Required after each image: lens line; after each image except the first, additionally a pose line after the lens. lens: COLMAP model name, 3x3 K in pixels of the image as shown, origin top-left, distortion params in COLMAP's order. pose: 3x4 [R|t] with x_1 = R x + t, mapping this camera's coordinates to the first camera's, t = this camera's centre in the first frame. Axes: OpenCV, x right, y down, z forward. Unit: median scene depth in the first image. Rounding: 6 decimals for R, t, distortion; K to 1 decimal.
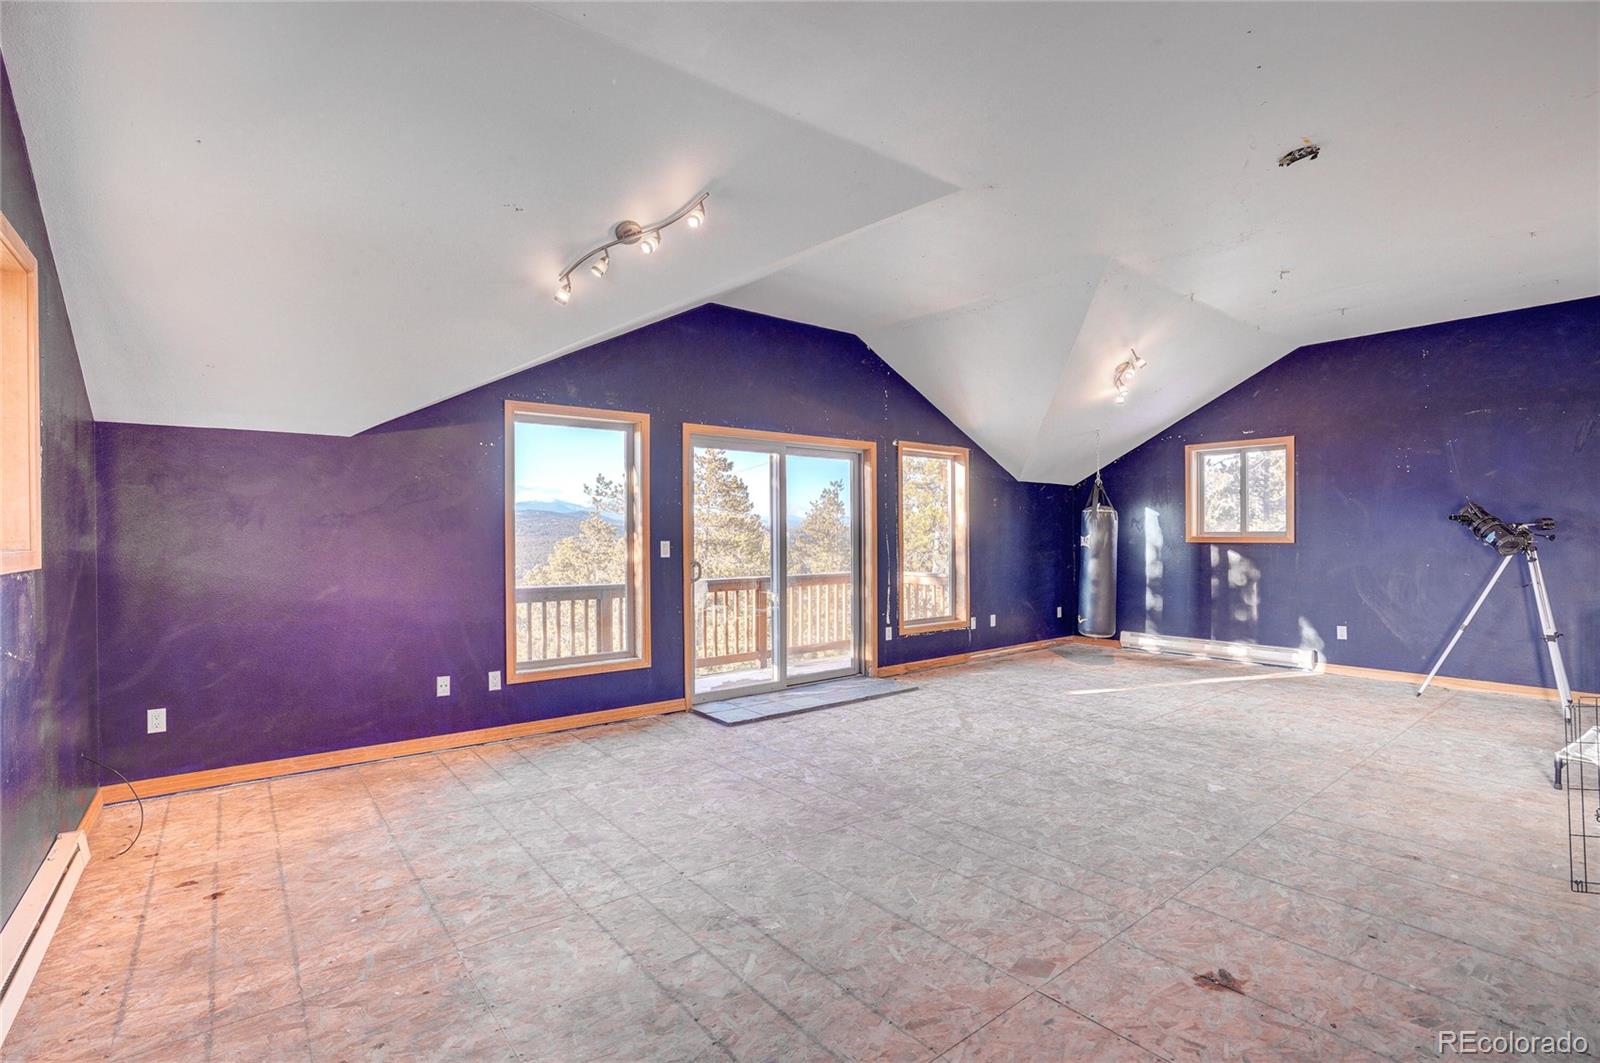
lens RADIAL K [[744.5, 0, 799.2], [0, 744.5, 537.8], [0, 0, 1]] dist [-0.057610, 0.017821]
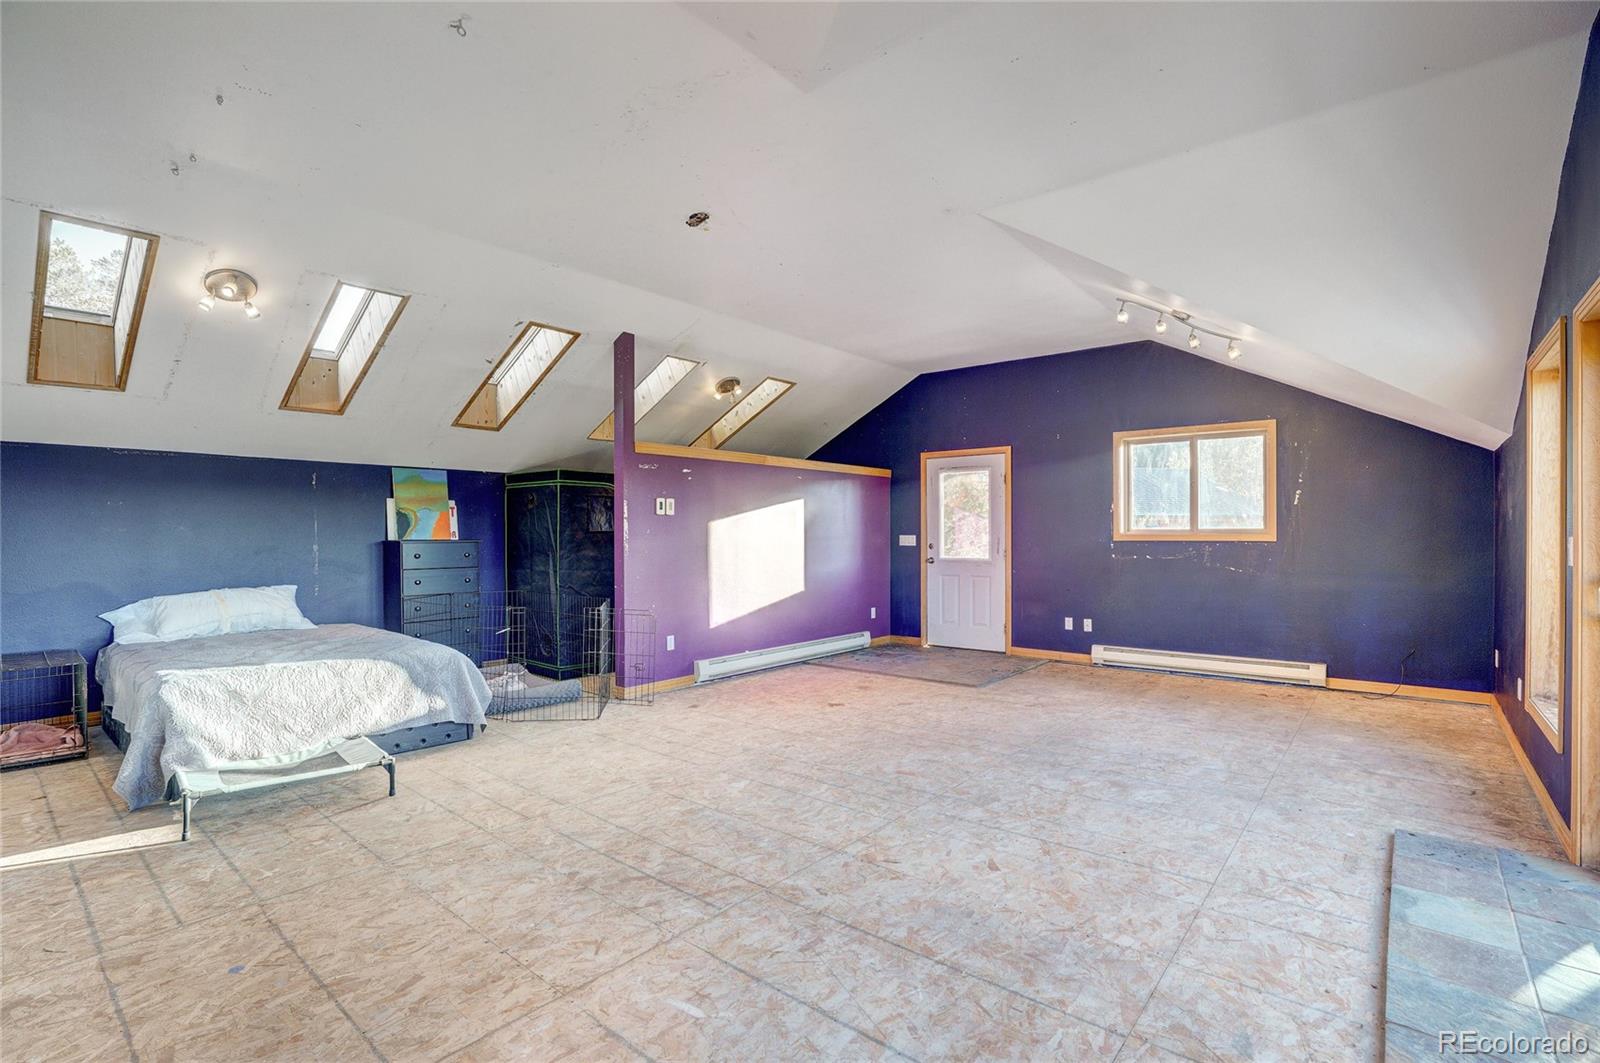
lens RADIAL K [[744.5, 0, 800.6], [0, 744.5, 532.0], [0, 0, 1]] dist [-0.057610, 0.017821]
pose [[-0.980265, 0.004778, -0.197628, 0.591191], [0.004741, 0.999989, 0.000661, -0.001921], [0.197629, -0.000289, -0.980277, 1.723924]]
